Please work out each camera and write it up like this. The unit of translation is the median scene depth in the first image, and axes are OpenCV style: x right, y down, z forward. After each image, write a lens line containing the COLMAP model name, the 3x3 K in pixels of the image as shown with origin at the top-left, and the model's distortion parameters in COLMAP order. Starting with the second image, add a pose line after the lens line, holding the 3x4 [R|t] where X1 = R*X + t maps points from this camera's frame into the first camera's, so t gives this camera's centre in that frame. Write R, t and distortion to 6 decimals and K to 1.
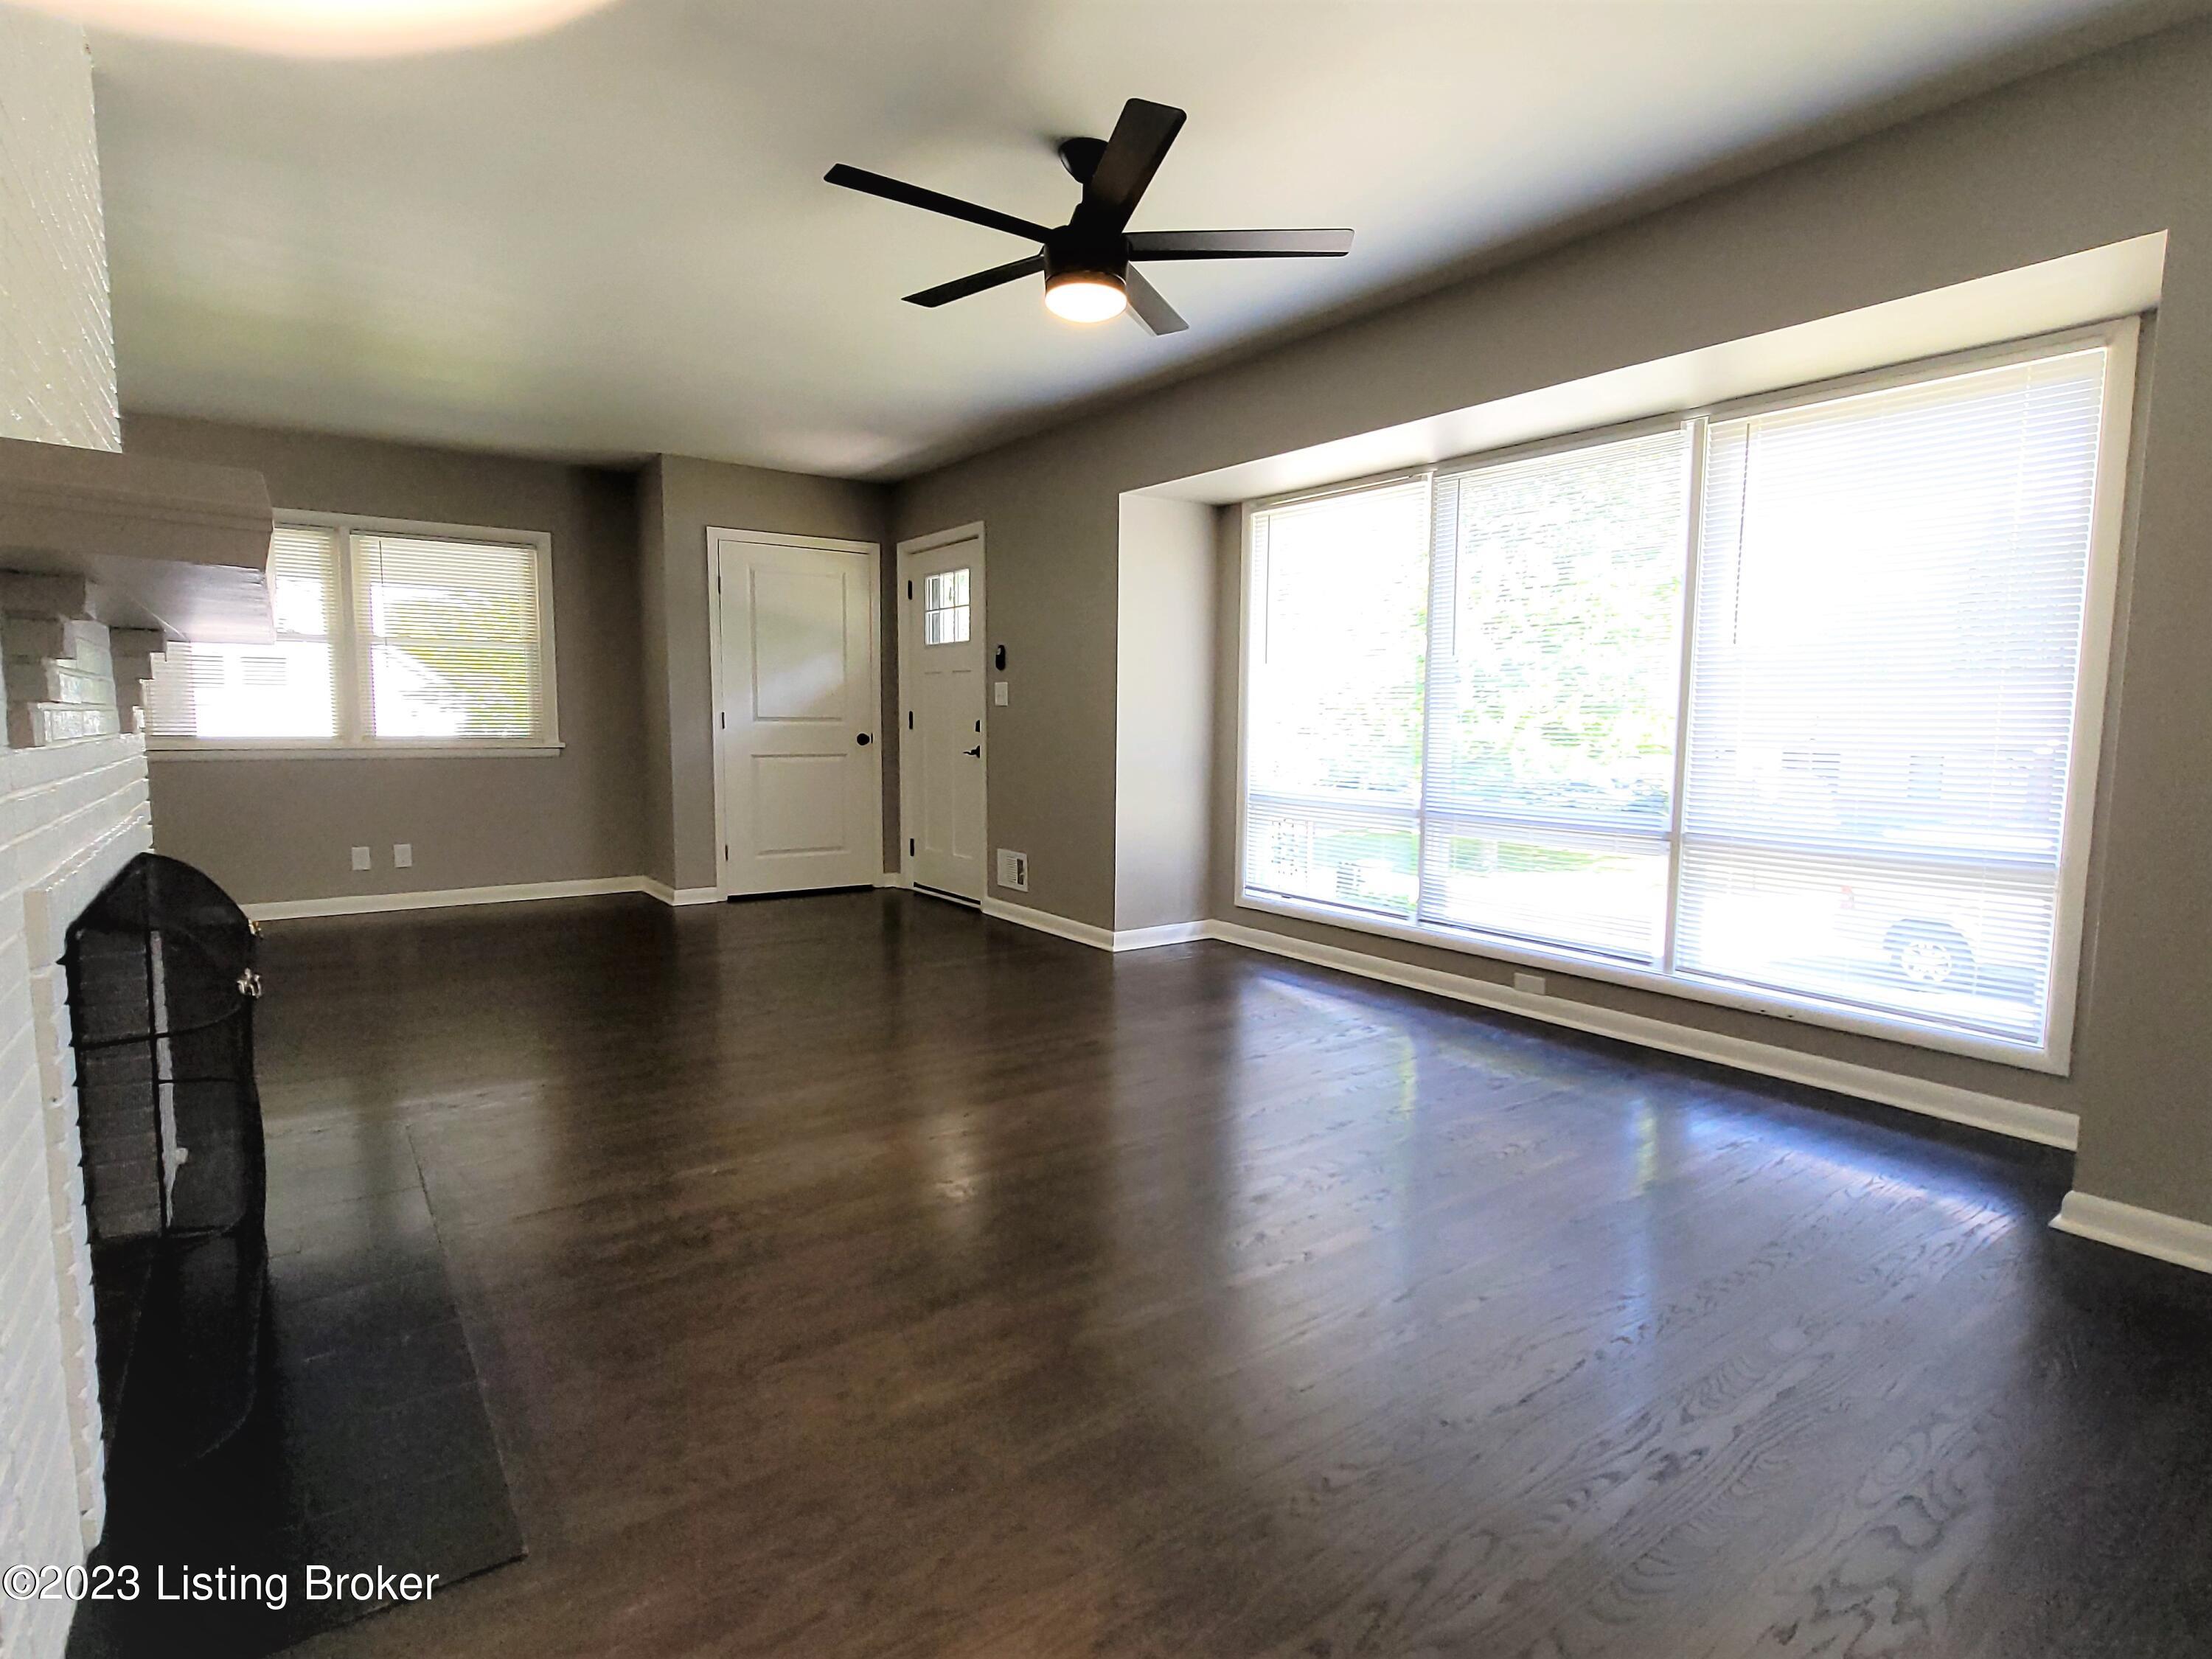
lens RADIAL K [[1131.2, 0, 1100.3], [0, 1131.2, 840.8], [0, 0, 1]] dist [0.000571, -0.003223]
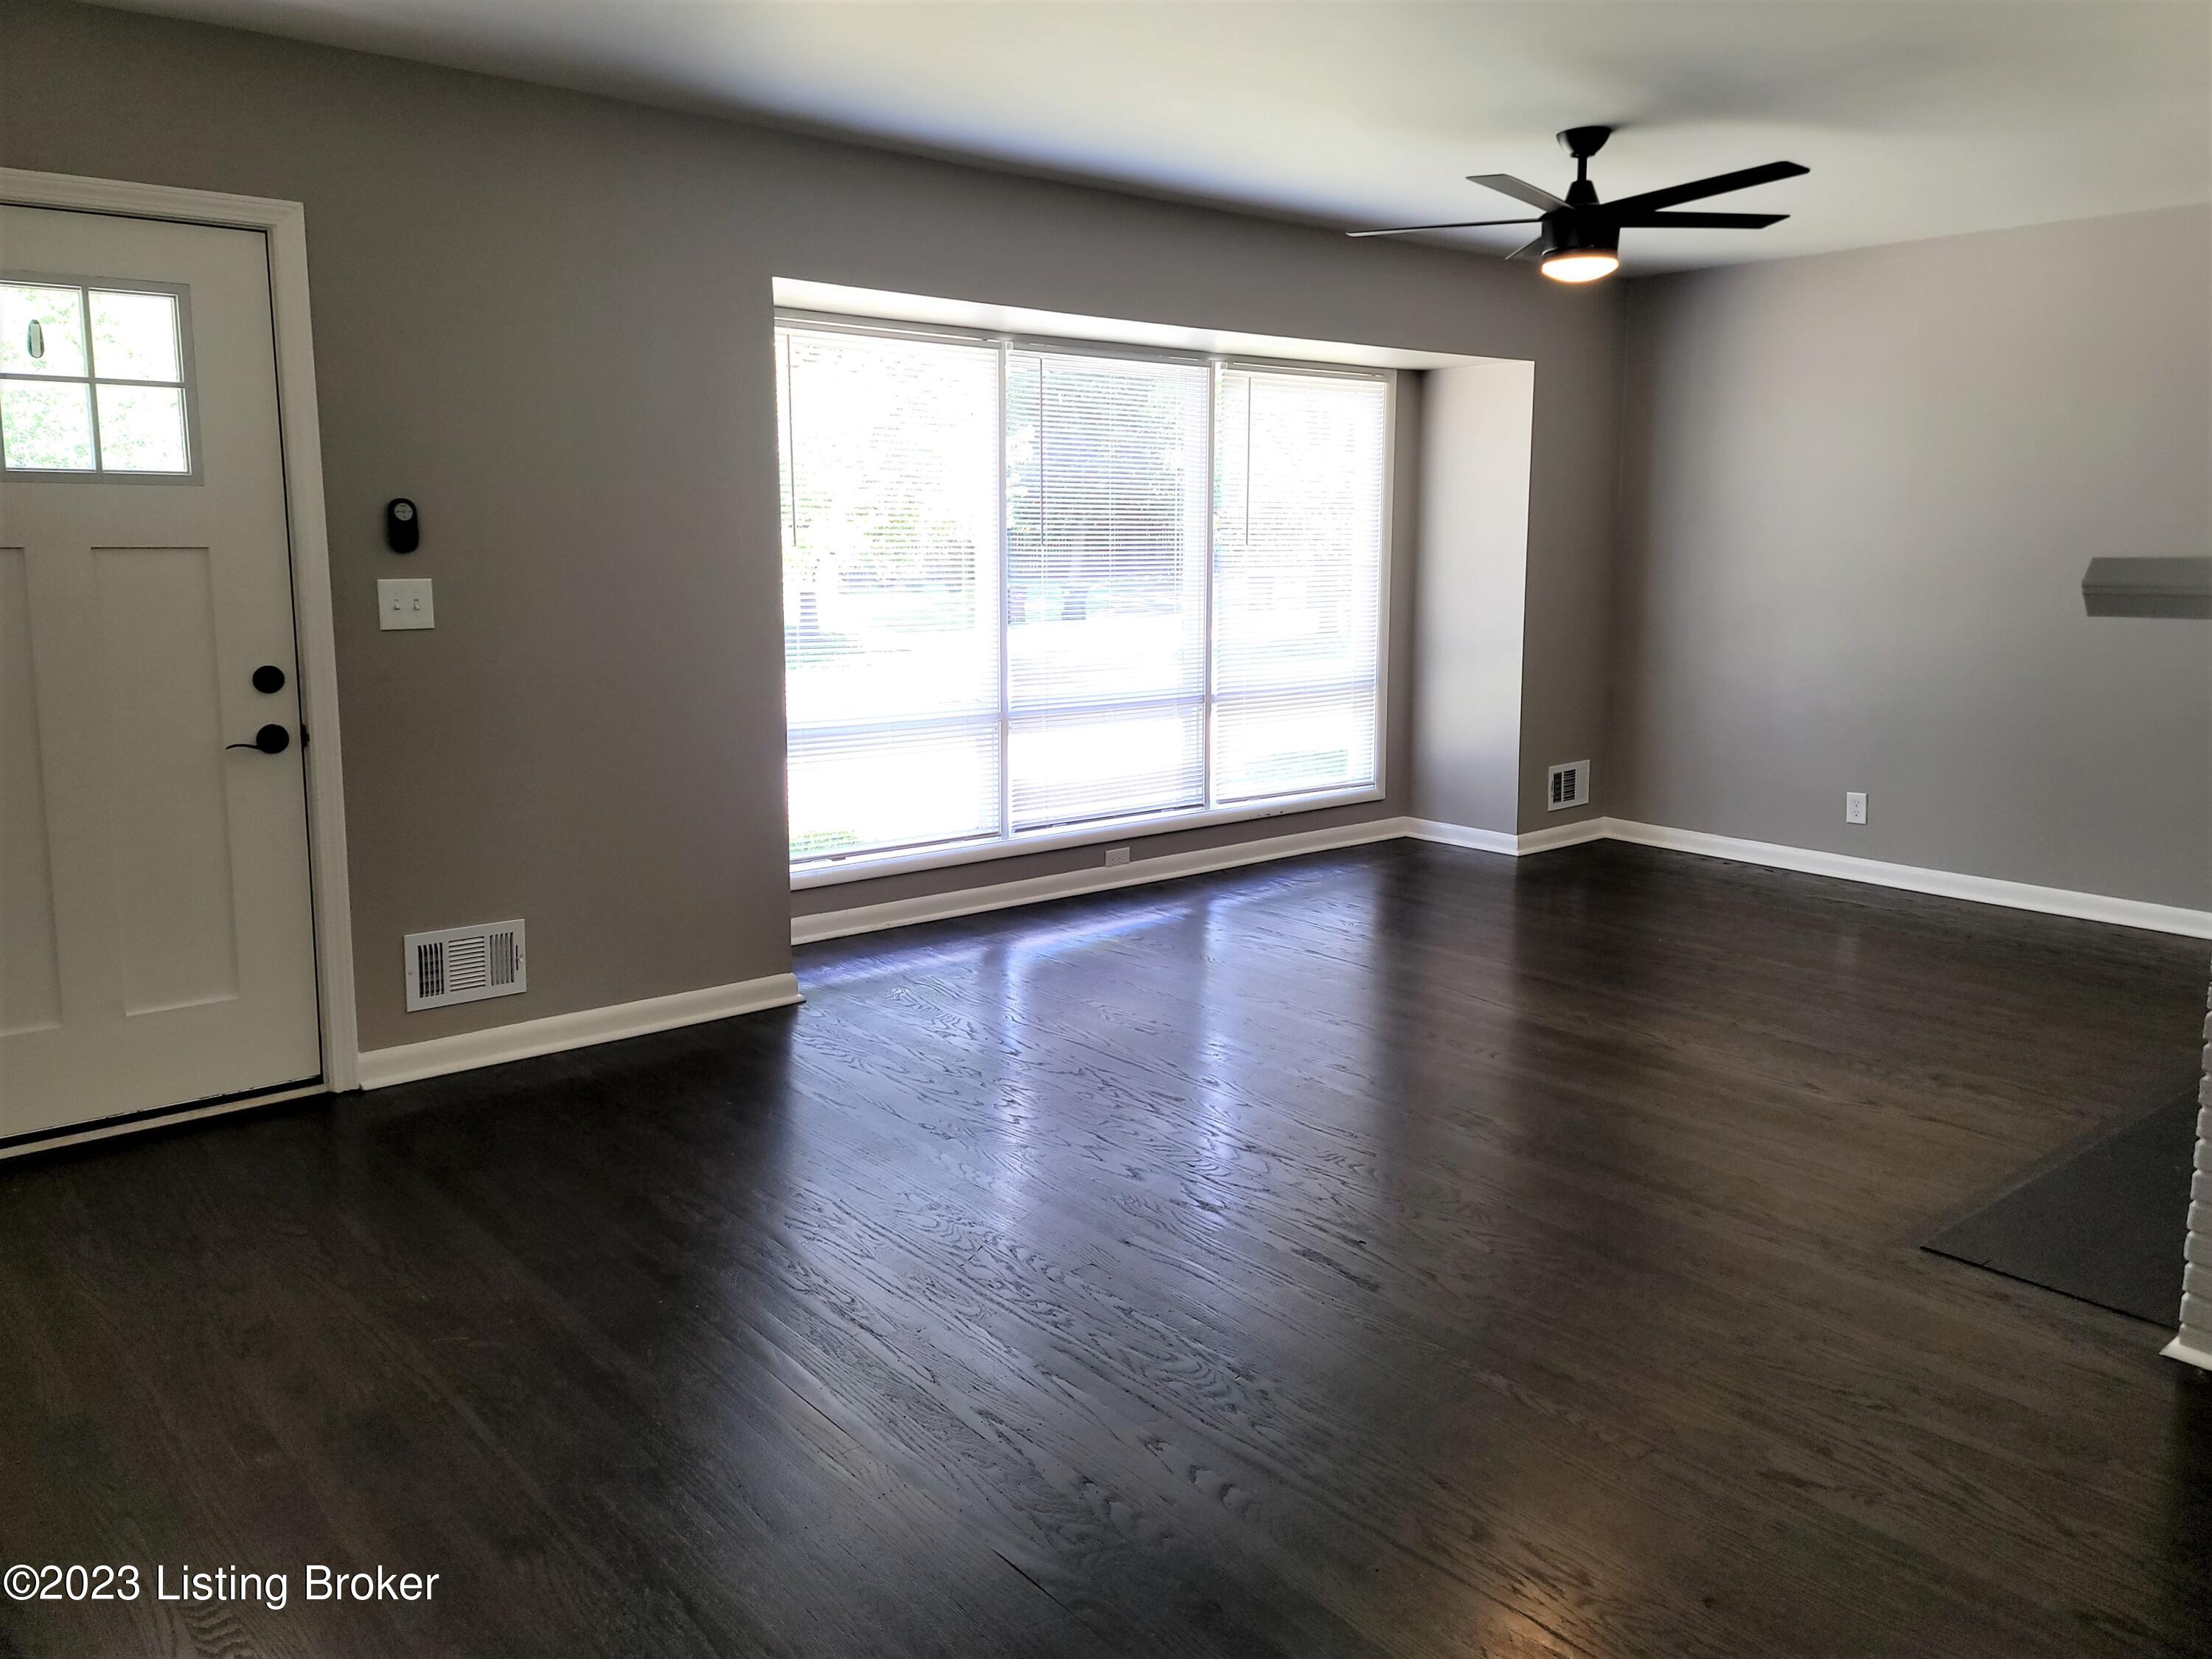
lens RADIAL K [[1626.3, 0, 1107.8], [0, 1626.3, 816.8], [0, 0, 1]] dist [0.041465, -0.034371]
pose [[-0.069869, -0.181391, 0.980926, -0.805709], [0.108004, 0.976173, 0.188205, -0.144047], [-0.991692, 0.119093, -0.048613, 0.780190]]
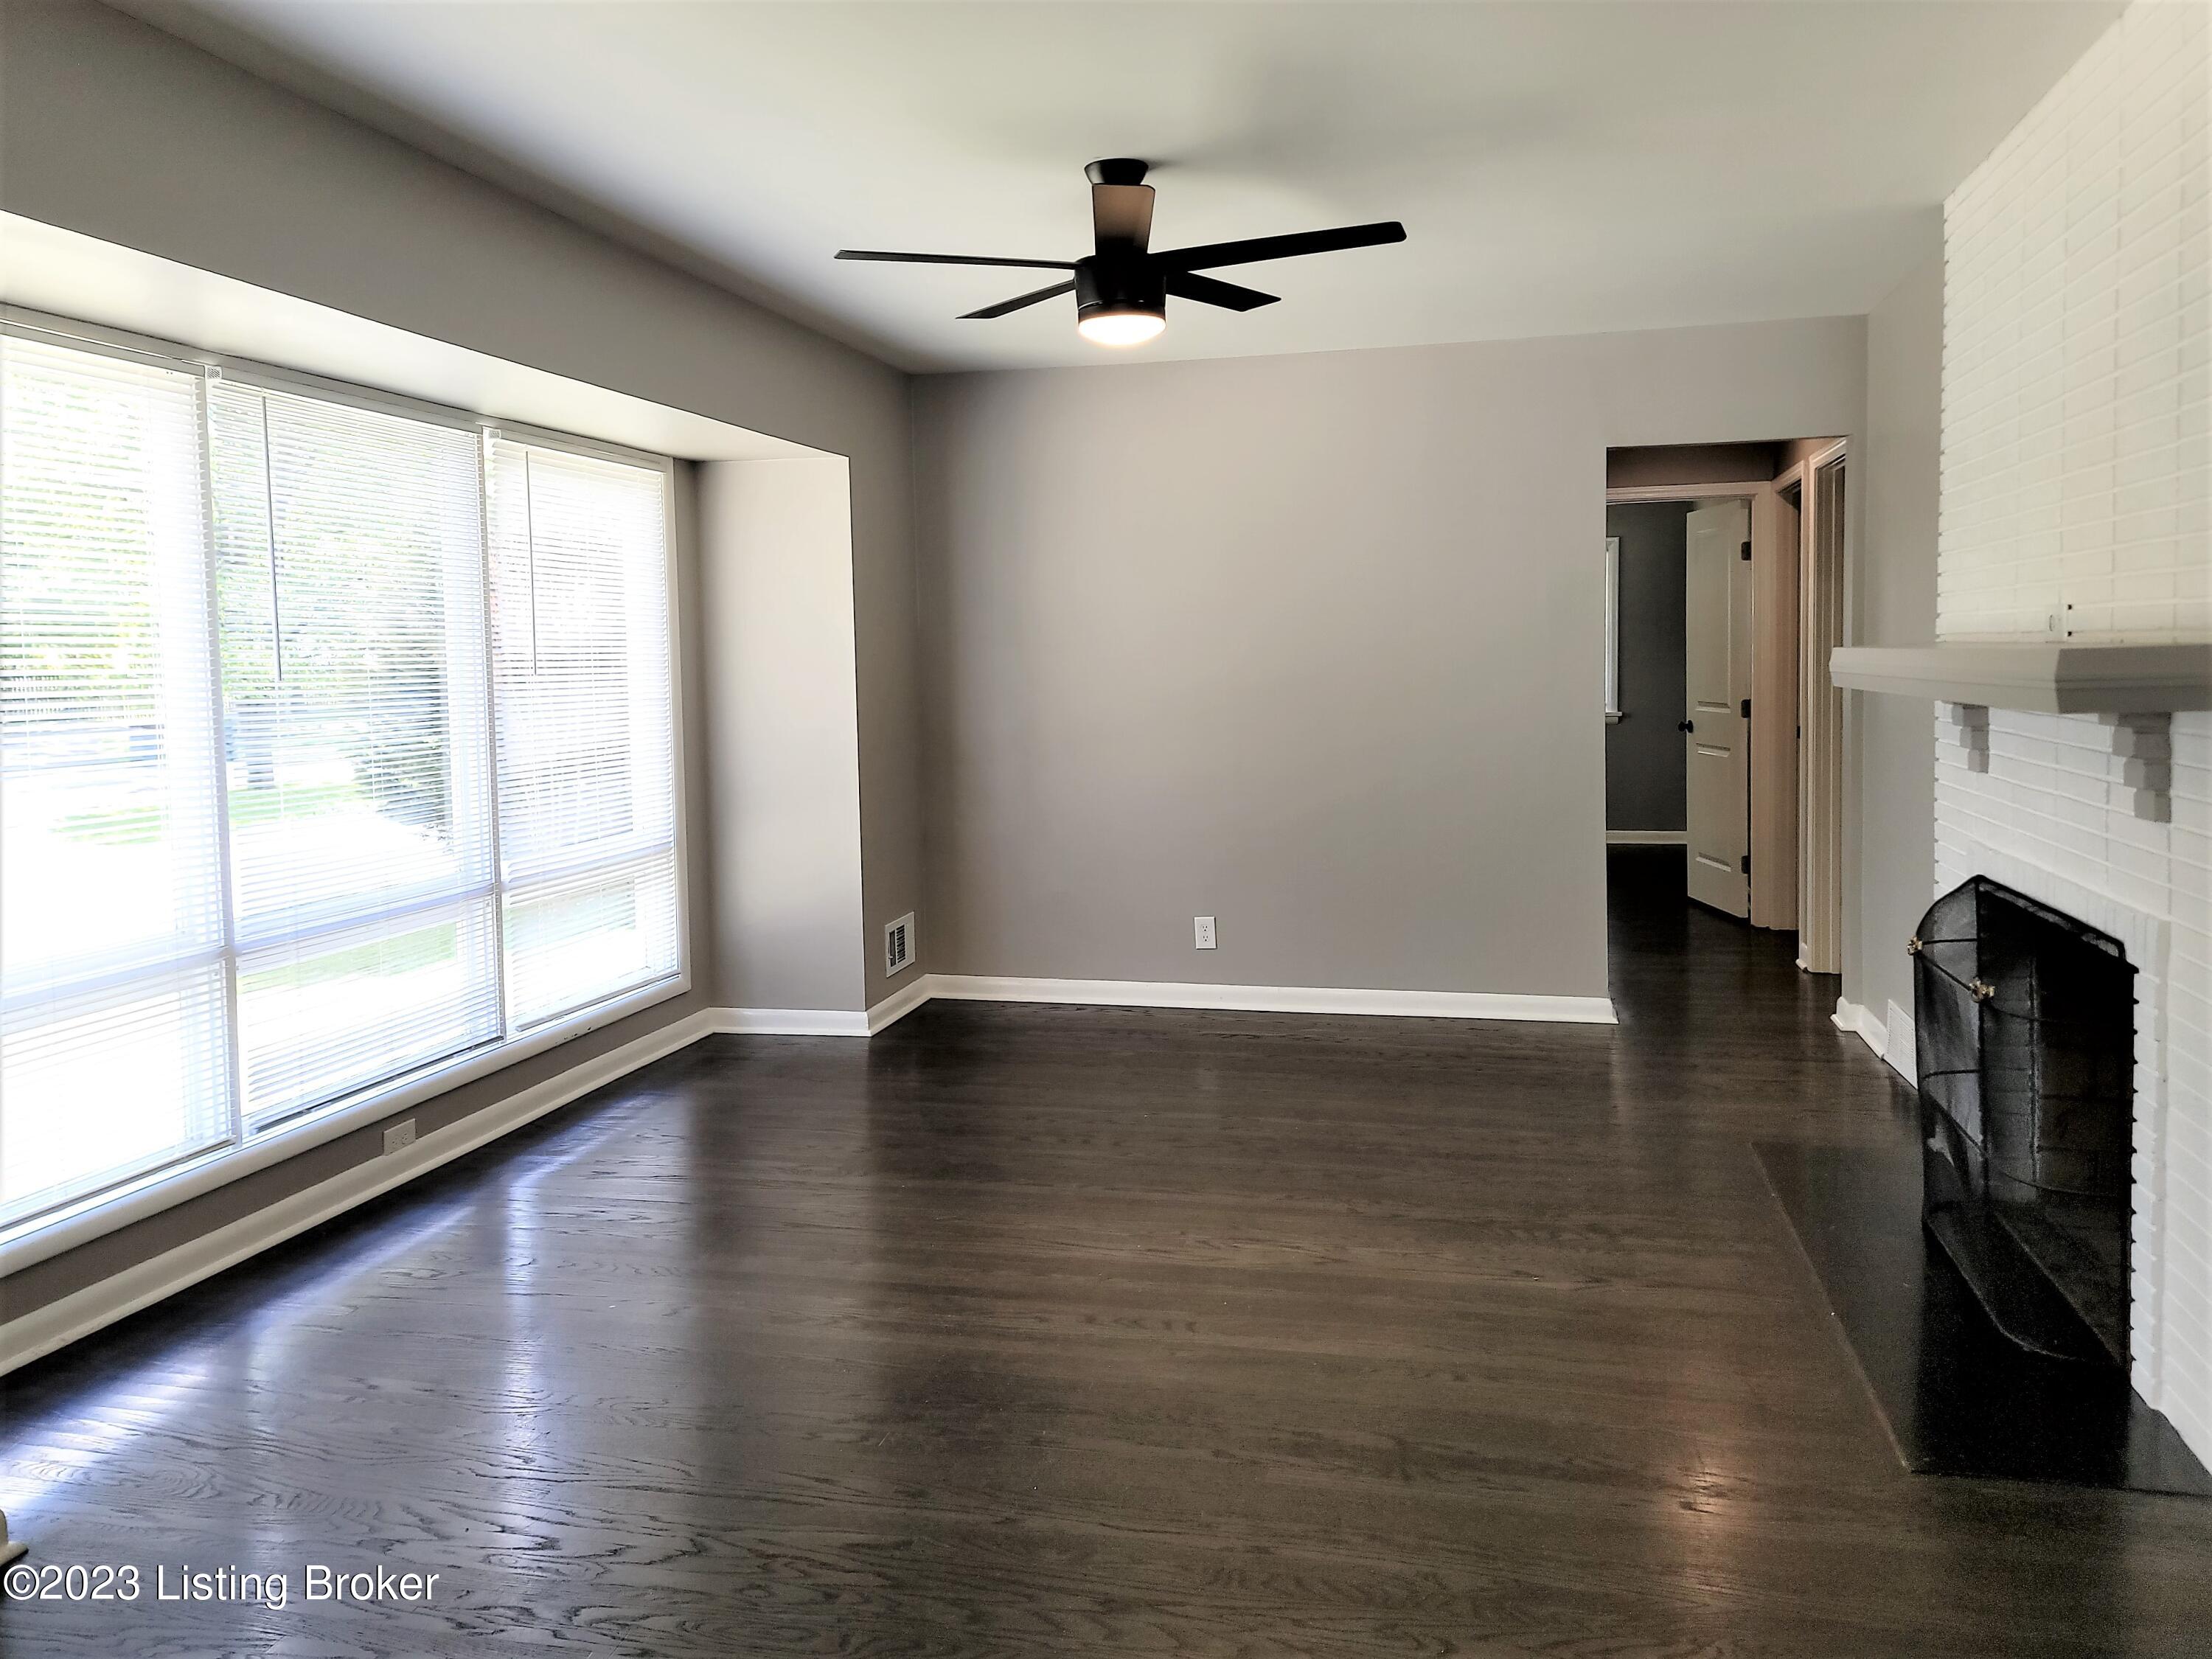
lens RADIAL K [[1626.3, 0, 1115.4], [0, 1626.3, 806.8], [0, 0, 1]] dist [0.041465, -0.034371]
pose [[-0.663621, -0.069276, 0.744855, -0.493817], [0.092746, 0.980401, 0.173815, -0.157092], [-0.742298, 0.184430, -0.644189, 0.936284]]
